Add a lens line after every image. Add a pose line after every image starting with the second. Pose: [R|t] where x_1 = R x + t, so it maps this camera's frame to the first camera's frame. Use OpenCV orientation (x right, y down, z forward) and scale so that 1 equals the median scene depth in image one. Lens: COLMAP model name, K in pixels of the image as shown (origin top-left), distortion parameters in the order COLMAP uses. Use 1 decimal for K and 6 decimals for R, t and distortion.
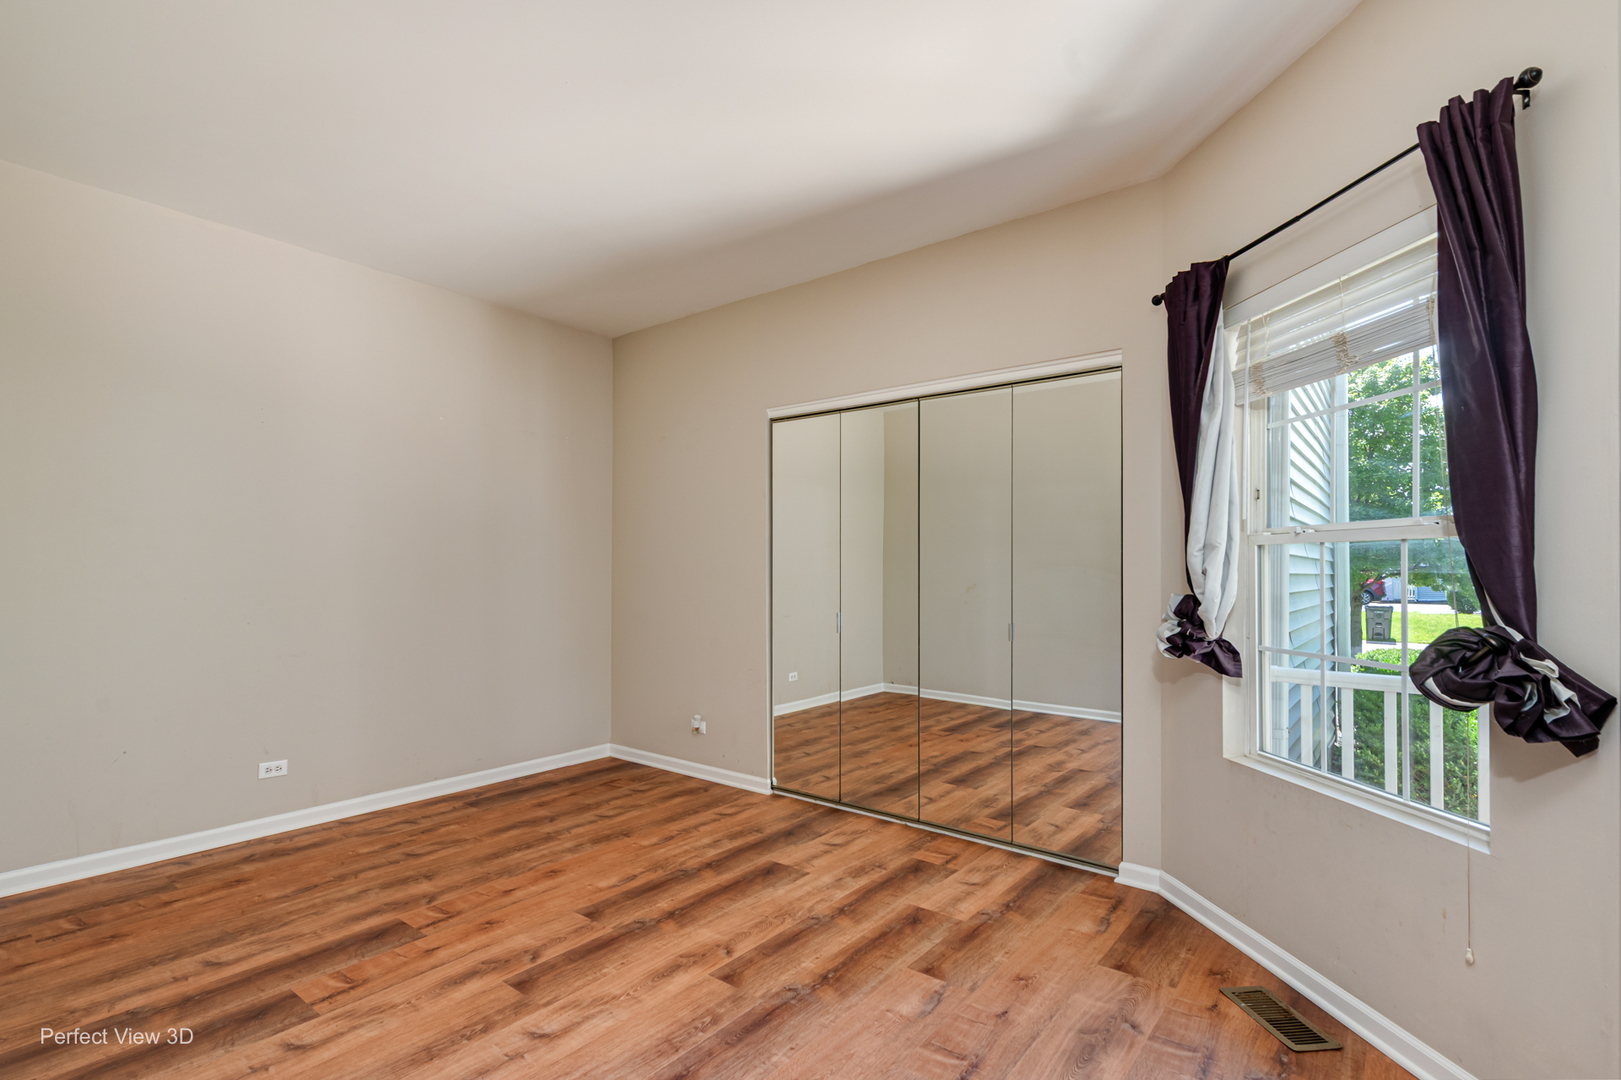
lens RADIAL K [[770.6, 0, 802.5], [0, 770.6, 548.1], [0, 0, 1]] dist [0.001791, -0.000167]
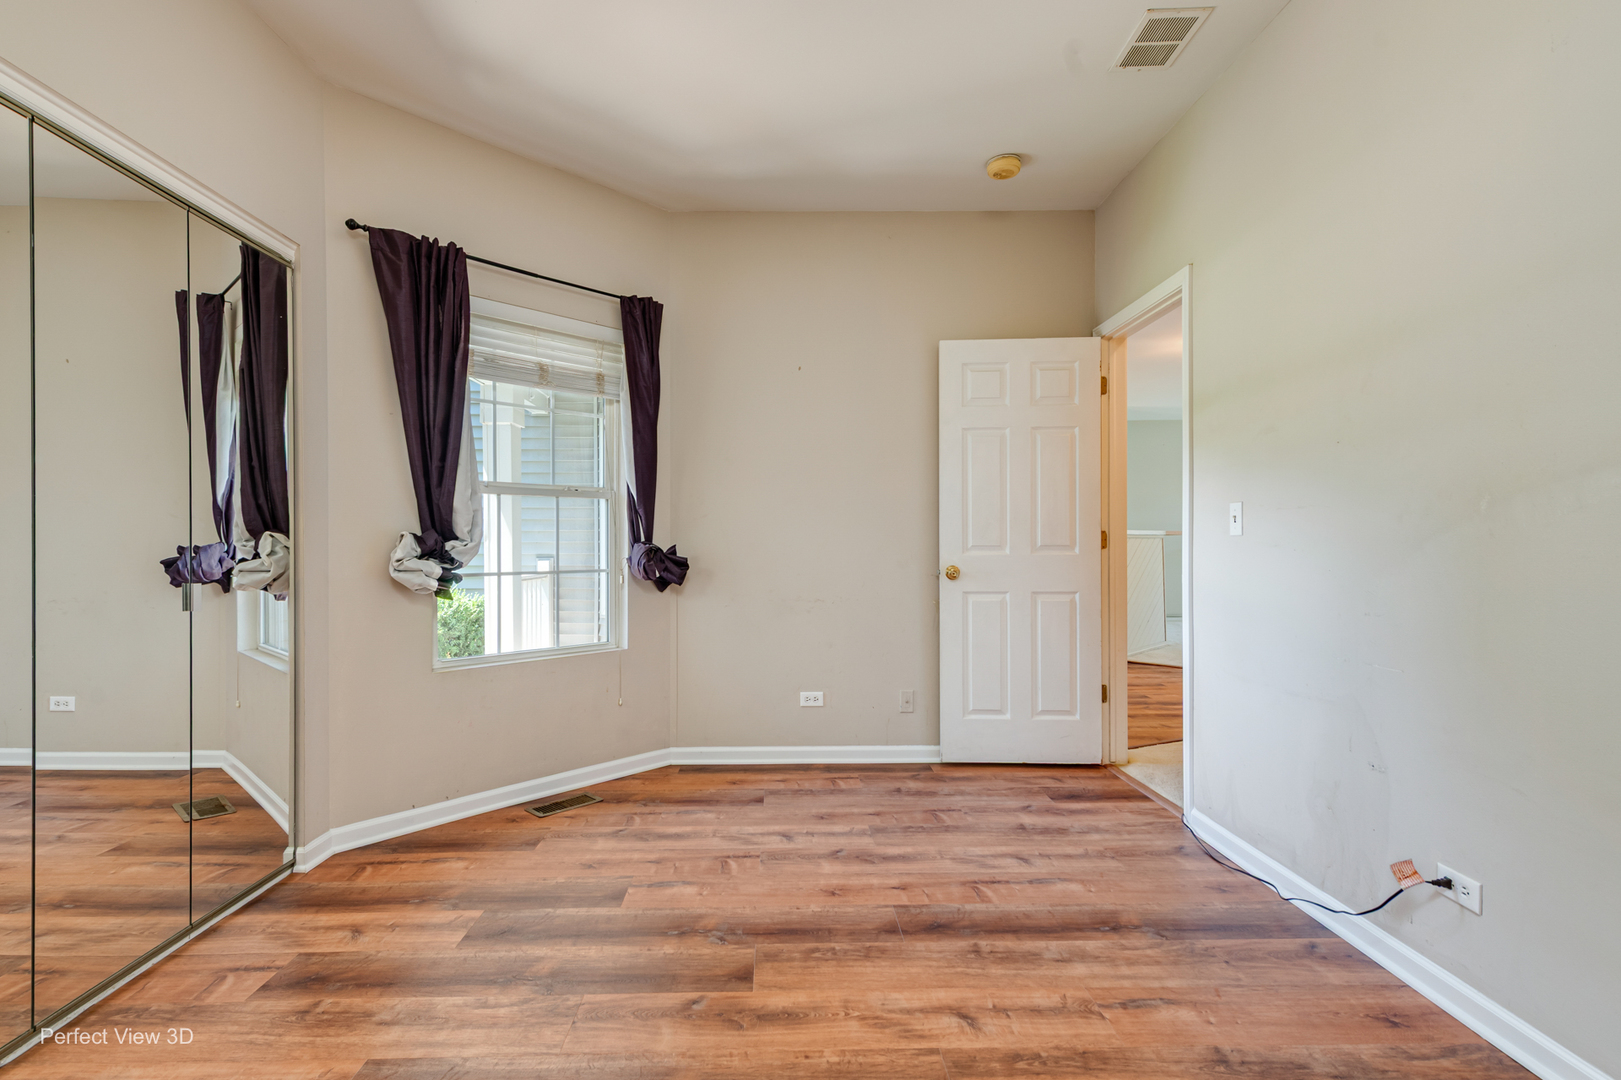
lens RADIAL K [[770.6, 0, 803.7], [0, 770.6, 542.8], [0, 0, 1]] dist [0.001791, -0.000167]
pose [[-0.638840, -0.004298, 0.769328, -0.840075], [-0.021567, 0.999691, -0.012324, 0.101694], [-0.769037, -0.024465, -0.638736, 1.611180]]
